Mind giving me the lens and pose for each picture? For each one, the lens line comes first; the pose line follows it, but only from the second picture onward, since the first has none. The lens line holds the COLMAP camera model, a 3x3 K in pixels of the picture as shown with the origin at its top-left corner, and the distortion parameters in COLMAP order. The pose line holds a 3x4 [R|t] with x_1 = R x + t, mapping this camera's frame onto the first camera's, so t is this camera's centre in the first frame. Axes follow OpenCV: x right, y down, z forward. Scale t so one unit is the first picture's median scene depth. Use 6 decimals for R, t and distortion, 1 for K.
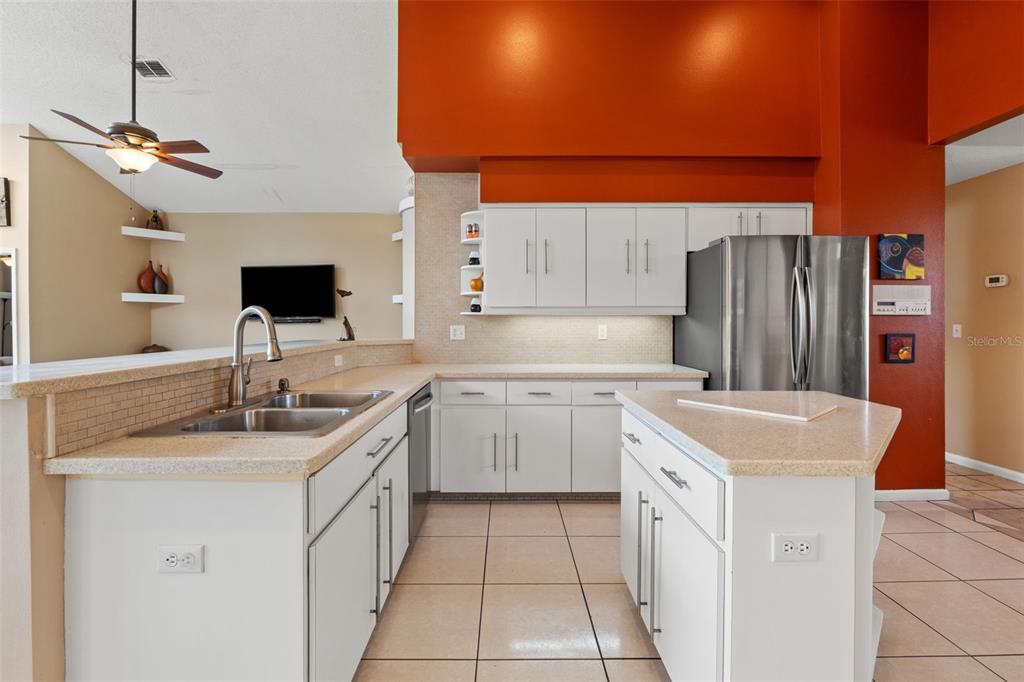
lens RADIAL K [[434.7, 0, 510.6], [0, 434.7, 330.3], [0, 0, 1]] dist [-0.007826, 0.000737]
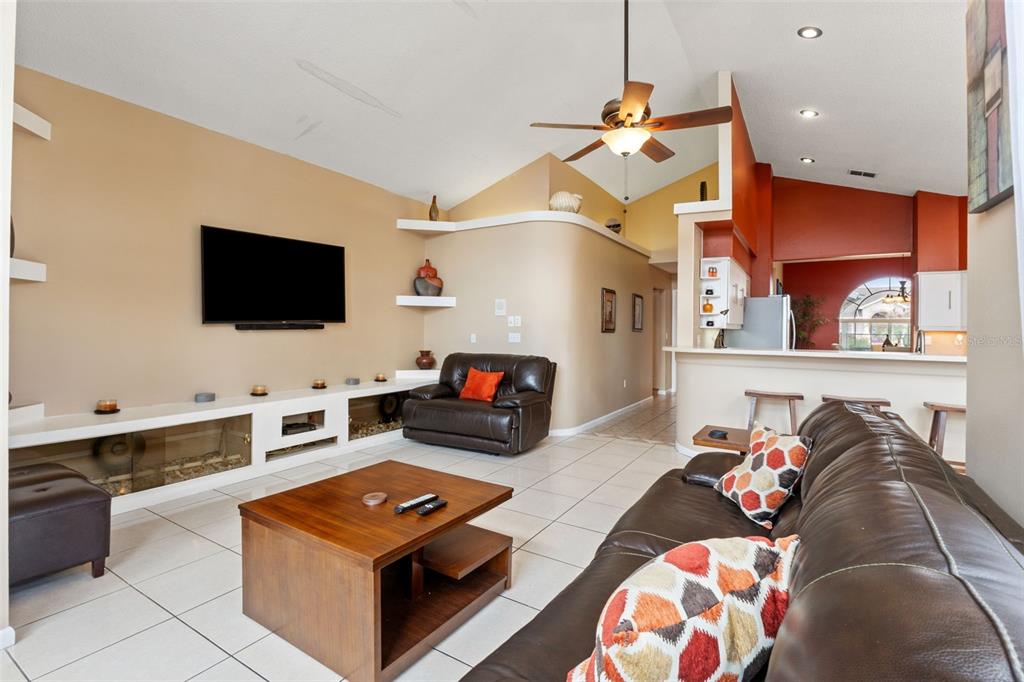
lens RADIAL K [[465.0, 0, 513.6], [0, 465.0, 332.2], [0, 0, 1]] dist [0.000785, 0.000030]
pose [[0.534525, -0.003061, 0.845147, -1.771684], [0.000640, 0.999995, 0.003217, -0.027403], [-0.845152, -0.001178, 0.534524, 0.702599]]
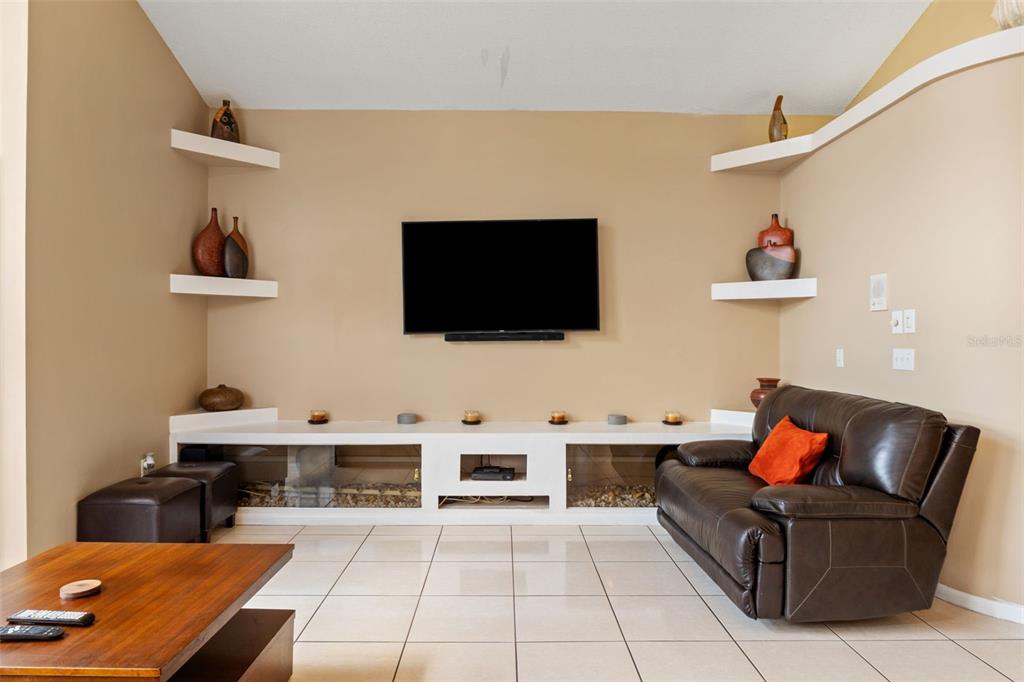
lens RADIAL K [[613.6, 0, 513.0], [0, 613.6, 340.9], [0, 0, 1]] dist [-0.013796, -0.001205]
pose [[0.999955, 0.001620, 0.009397, -0.991706], [-0.001598, 0.999996, -0.002358, -0.027622], [-0.009401, 0.002343, 0.999953, 0.638839]]
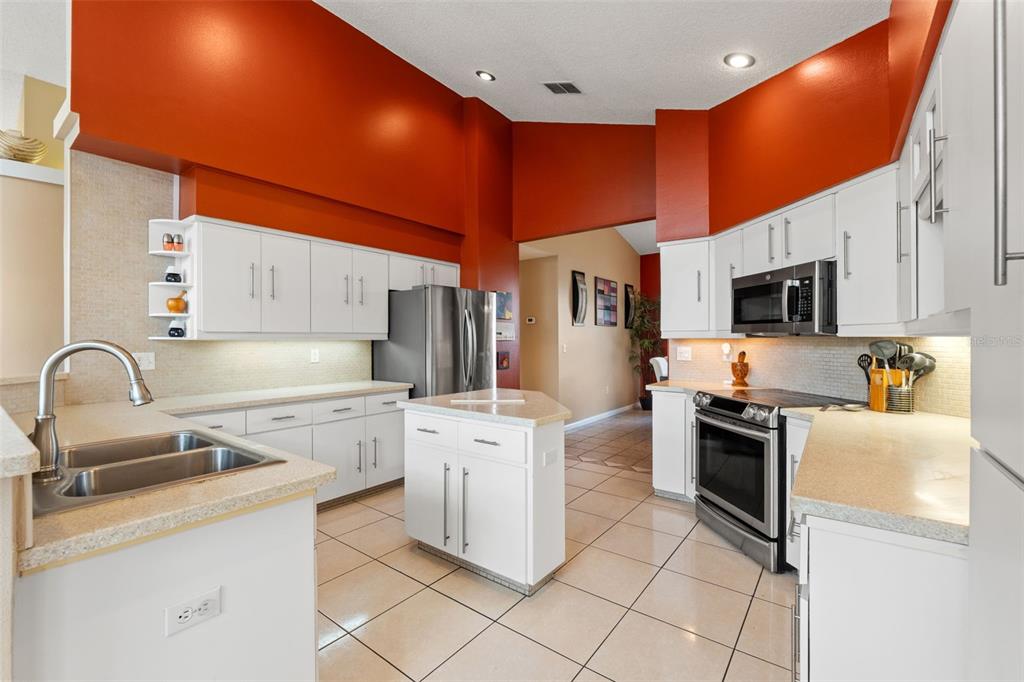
lens RADIAL K [[434.7, 0, 515.6], [0, 434.7, 341.6], [0, 0, 1]] dist [-0.007826, 0.000737]
pose [[0.610246, -0.004073, 0.792202, -0.349621], [0.015170, 0.999864, -0.006545, -0.016811], [-0.792067, 0.016012, 0.610224, -0.052368]]
